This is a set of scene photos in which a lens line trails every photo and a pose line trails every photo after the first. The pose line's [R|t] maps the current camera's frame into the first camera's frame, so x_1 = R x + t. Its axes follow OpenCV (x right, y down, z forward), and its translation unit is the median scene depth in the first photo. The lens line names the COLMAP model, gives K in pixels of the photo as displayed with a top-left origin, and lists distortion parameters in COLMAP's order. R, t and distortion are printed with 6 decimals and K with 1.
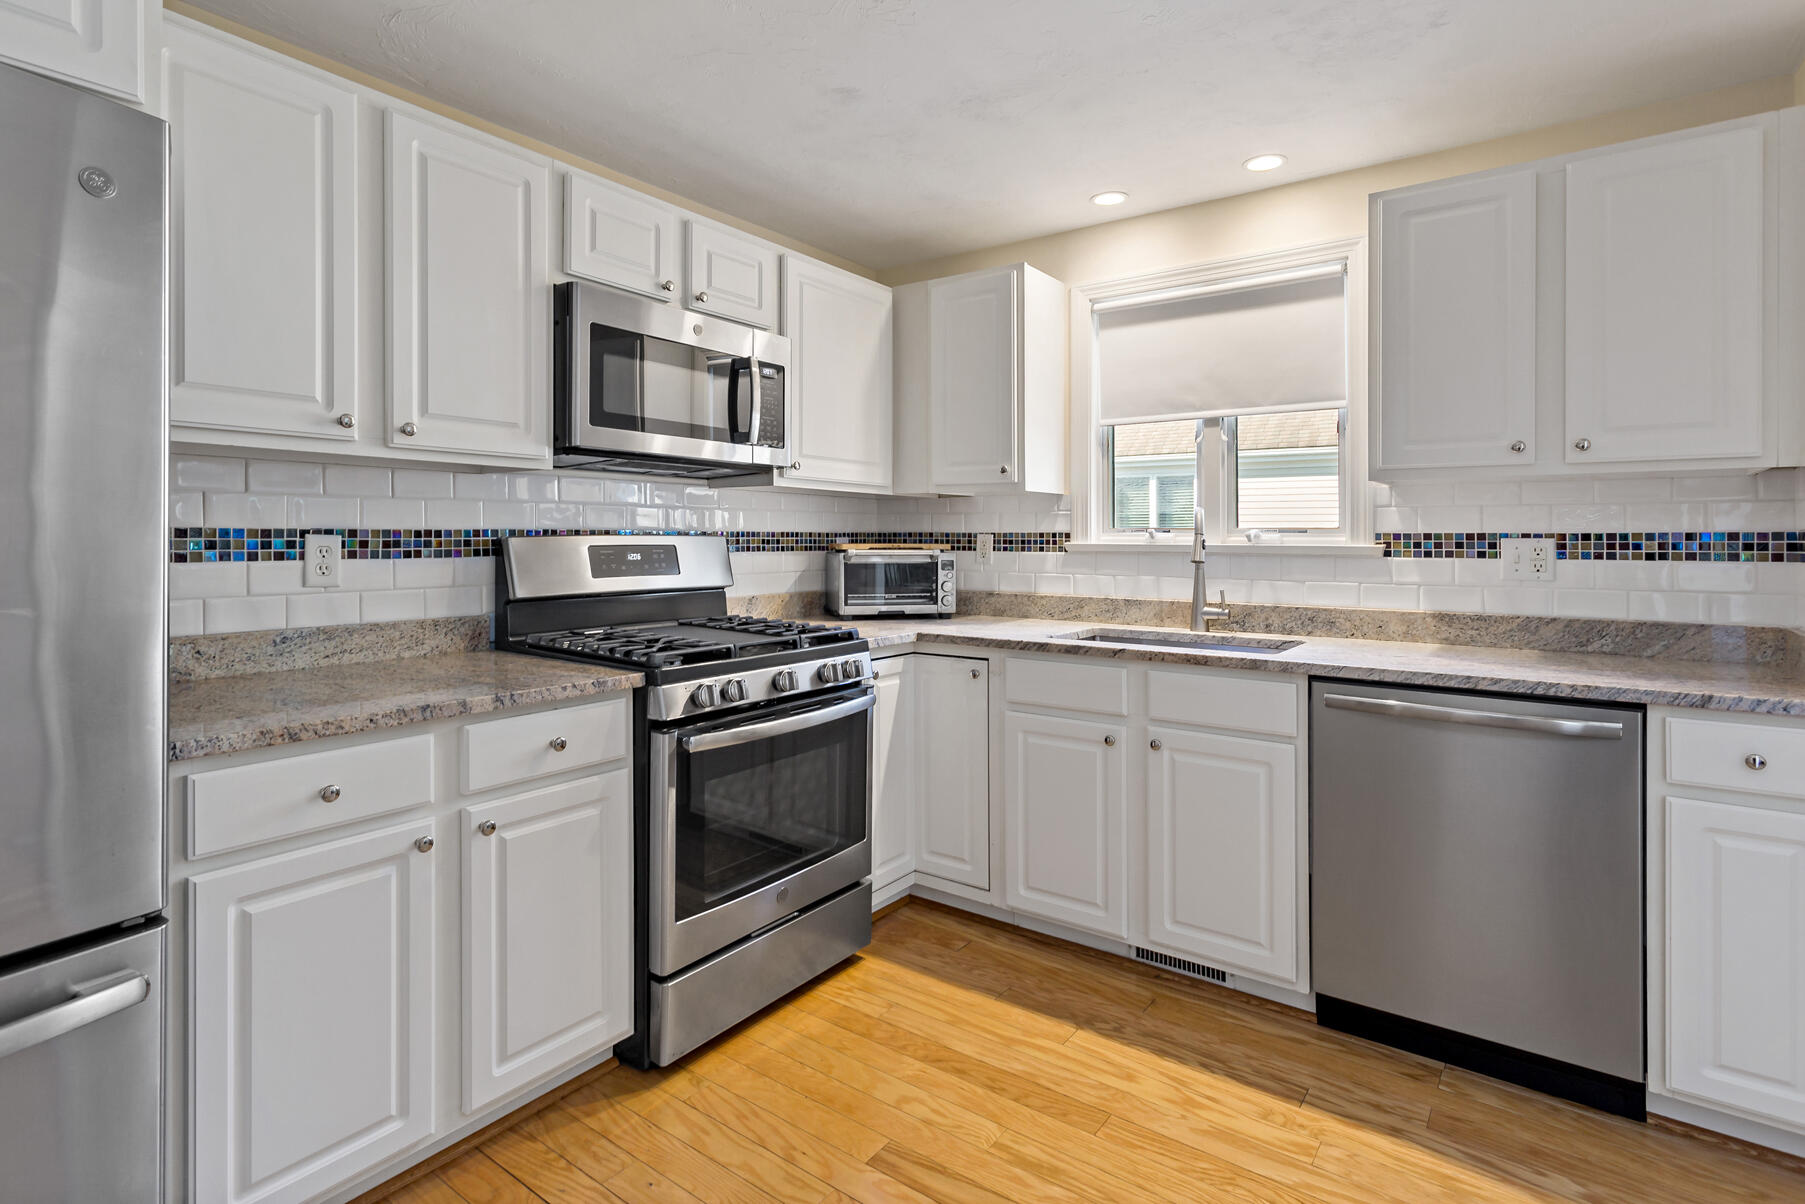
lens RADIAL K [[876.7, 0, 898.6], [0, 876.7, 545.9], [0, 0, 1]] dist [0.002041, 0.000466]
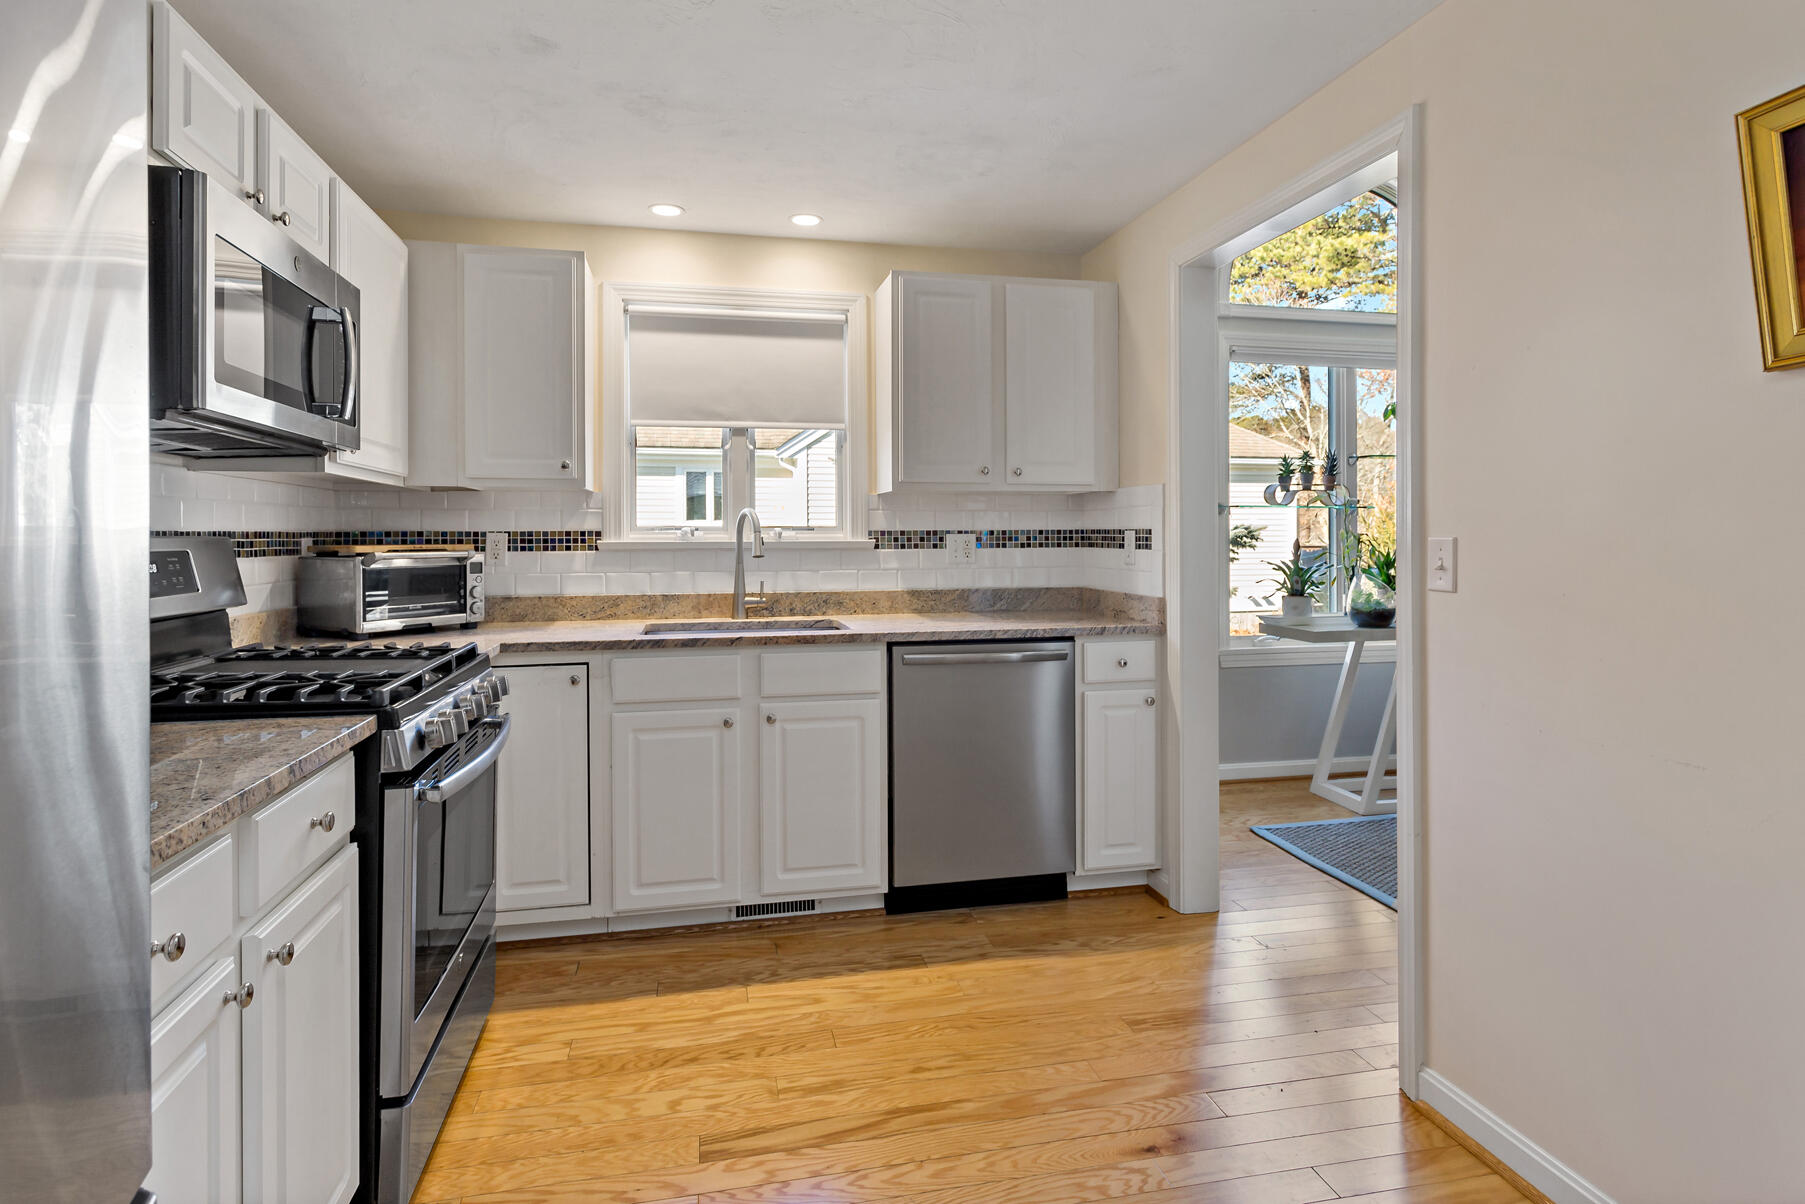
lens RADIAL K [[919.6, 0, 865.9], [0, 919.6, 543.0], [0, 0, 1]] dist [-0.000850, 0.000131]
pose [[0.673607, -0.013196, 0.738972, -0.490660], [0.013345, 0.999895, 0.005691, -0.004508], [-0.738970, 0.006028, 0.673712, 0.109171]]
